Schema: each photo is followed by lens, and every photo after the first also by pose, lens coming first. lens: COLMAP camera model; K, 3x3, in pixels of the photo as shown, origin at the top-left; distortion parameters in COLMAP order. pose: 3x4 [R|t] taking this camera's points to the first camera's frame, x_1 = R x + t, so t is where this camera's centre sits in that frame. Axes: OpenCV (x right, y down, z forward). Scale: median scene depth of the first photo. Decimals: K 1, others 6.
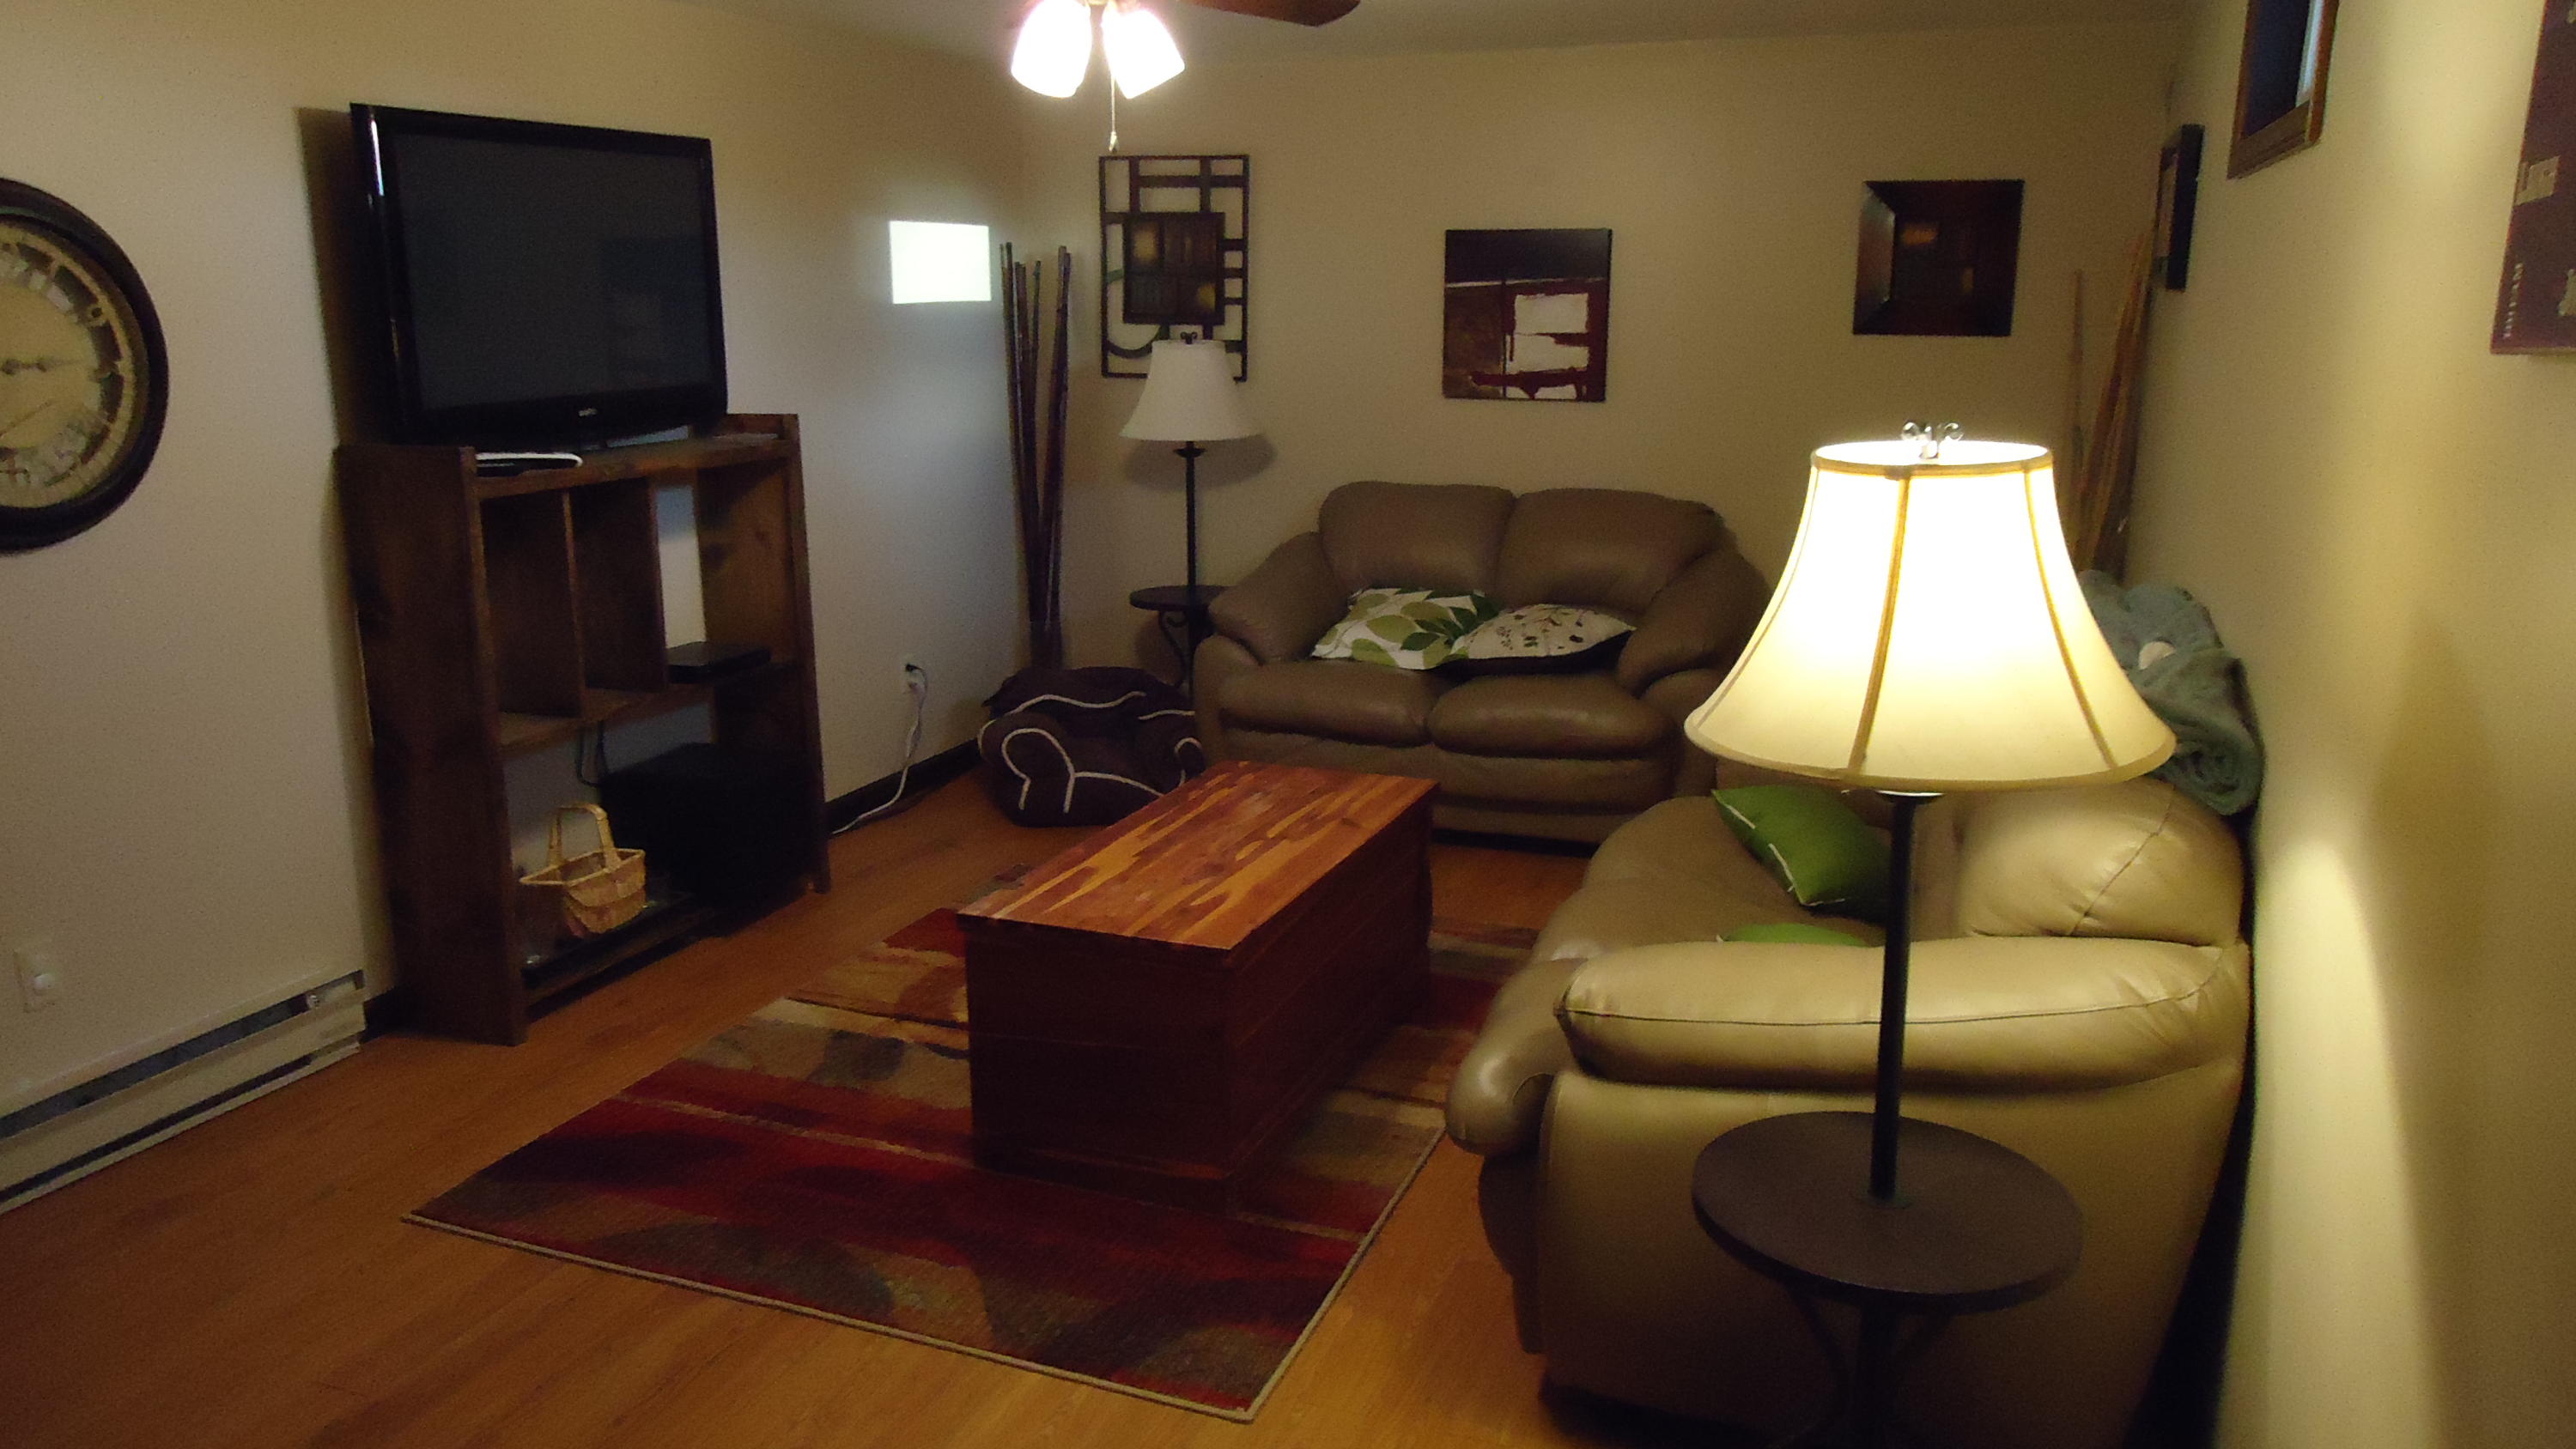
lens RADIAL K [[1893.6, 0, 1291.9], [0, 1893.6, 724.0], [0, 0, 1]] dist [-0.003244, 0.005296]
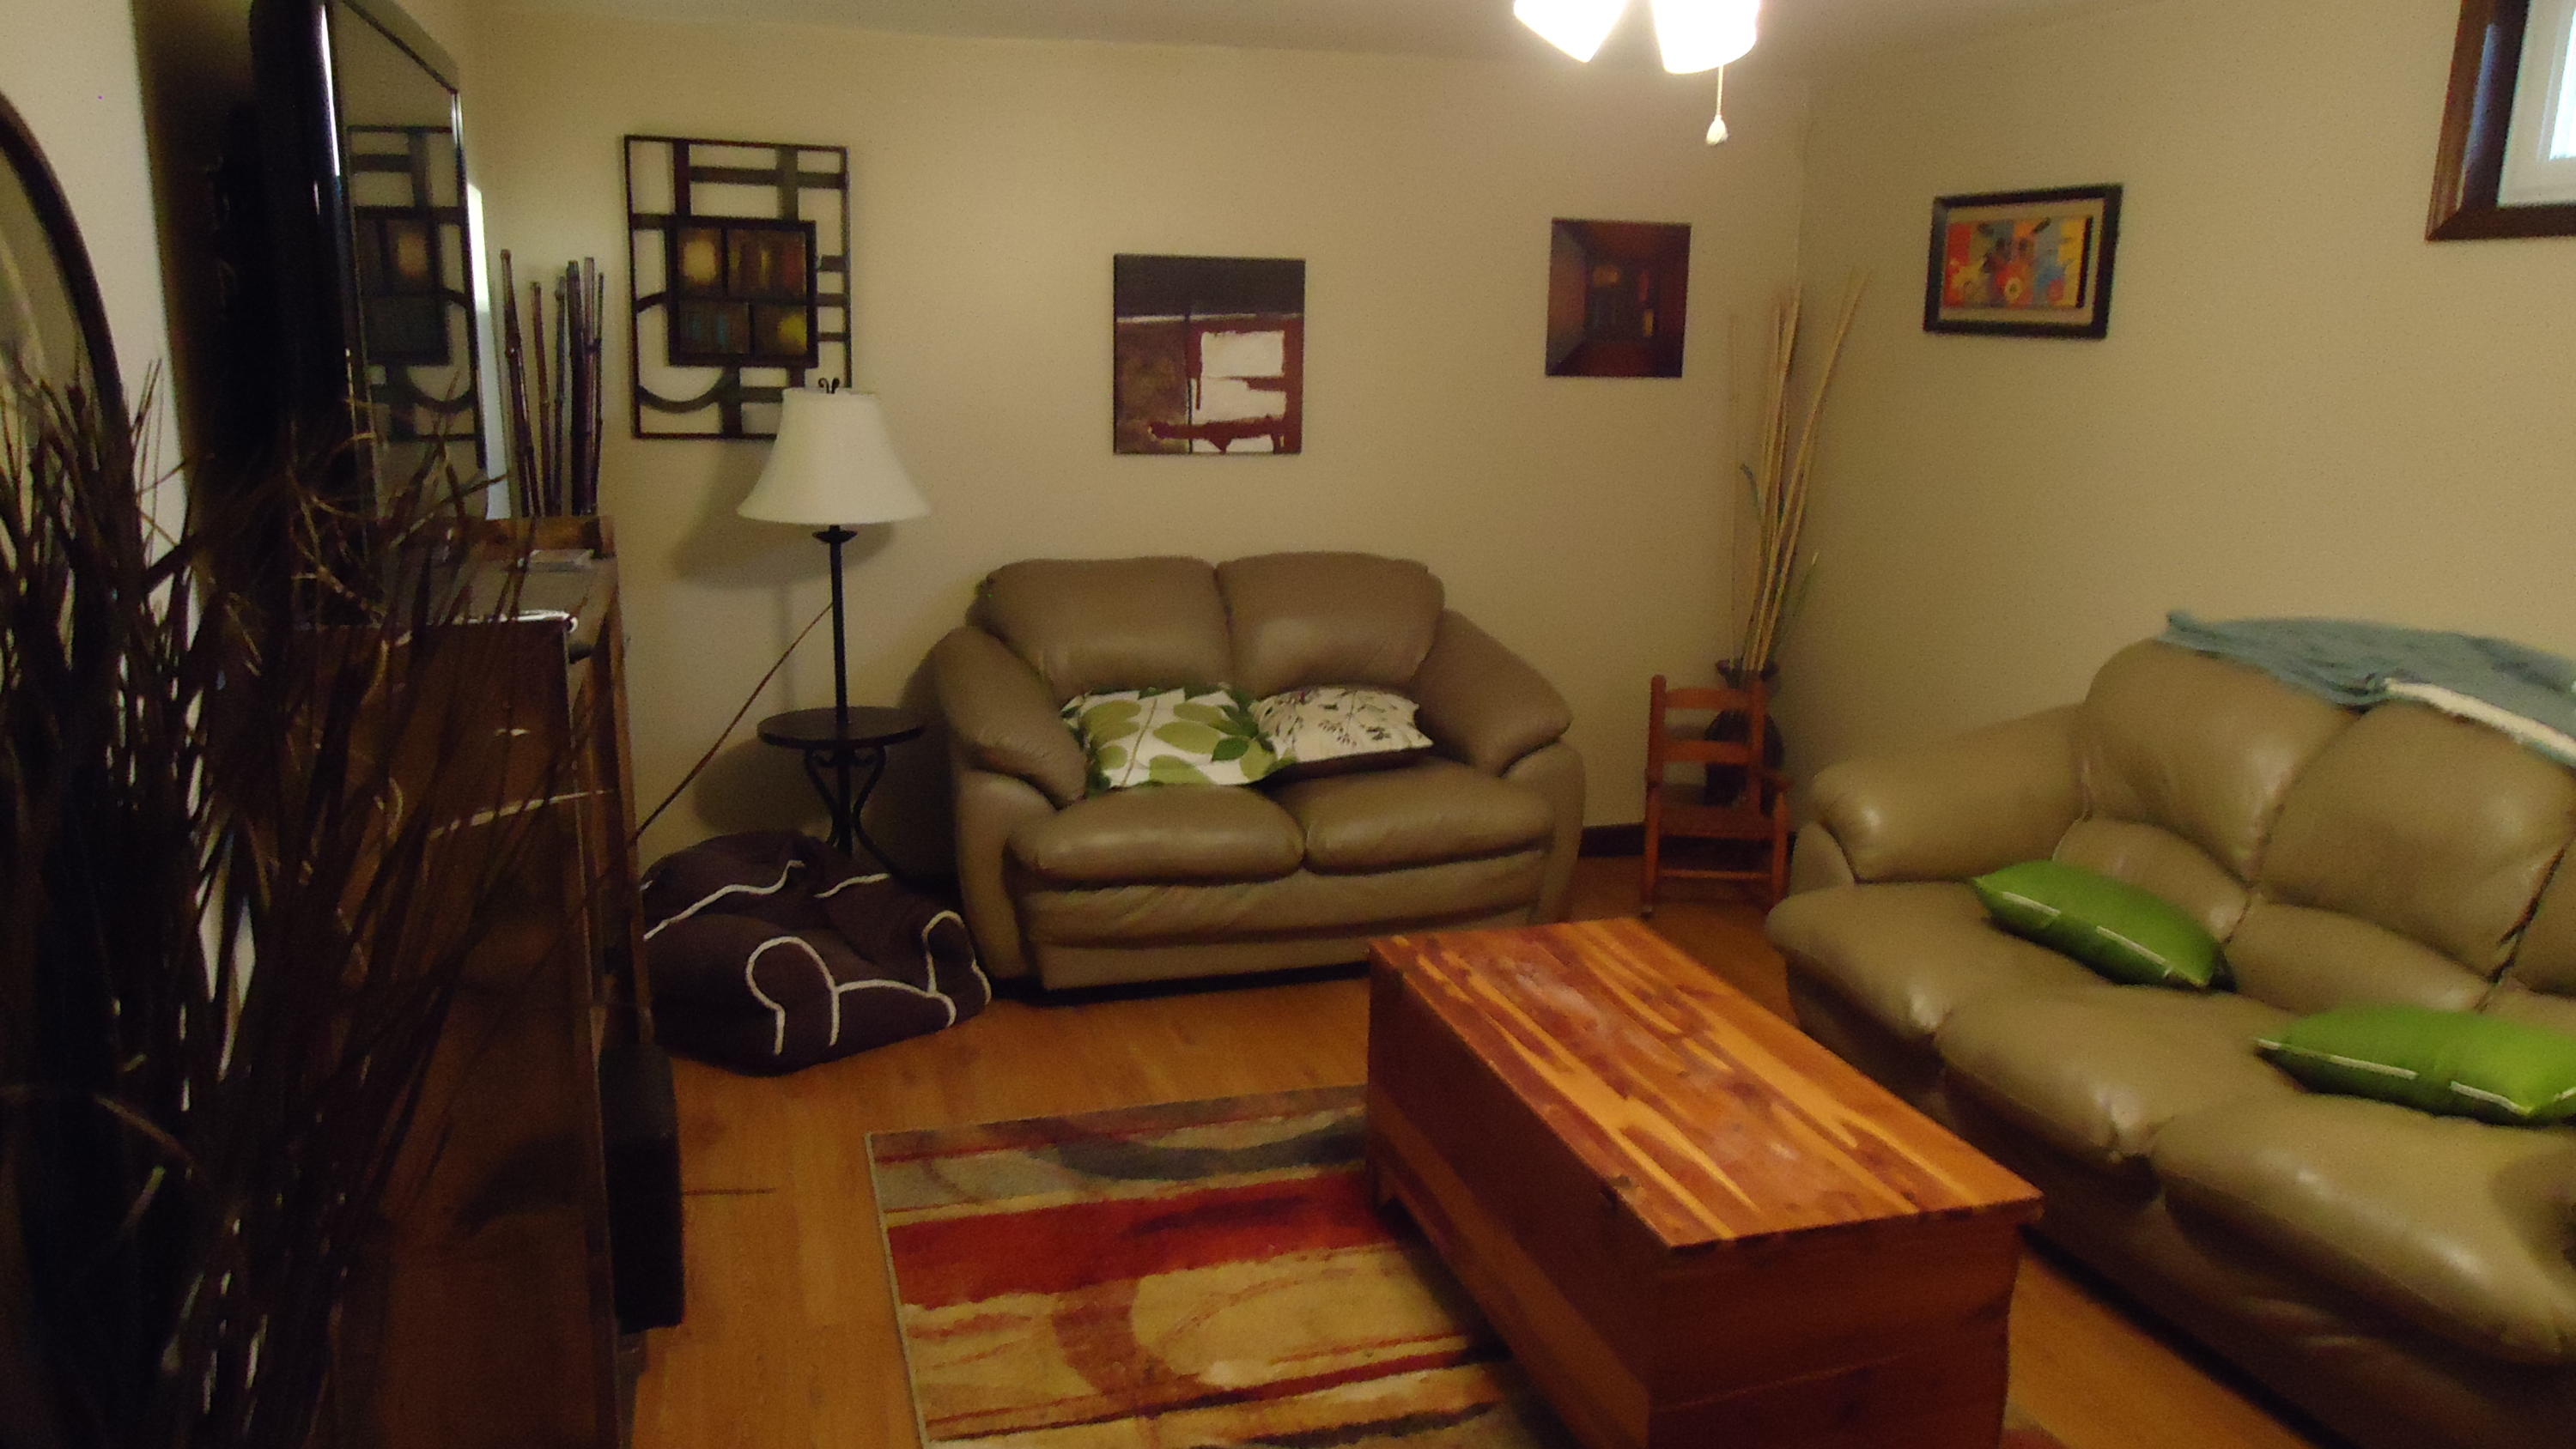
lens RADIAL K [[1893.6, 0, 1290.2], [0, 1893.6, 728.7], [0, 0, 1]] dist [-0.003244, 0.005296]
pose [[0.796441, -0.115491, 0.593585, -0.376504], [0.123854, 0.991938, 0.026816, -0.067038], [-0.591897, 0.052161, 0.804324, 0.297683]]
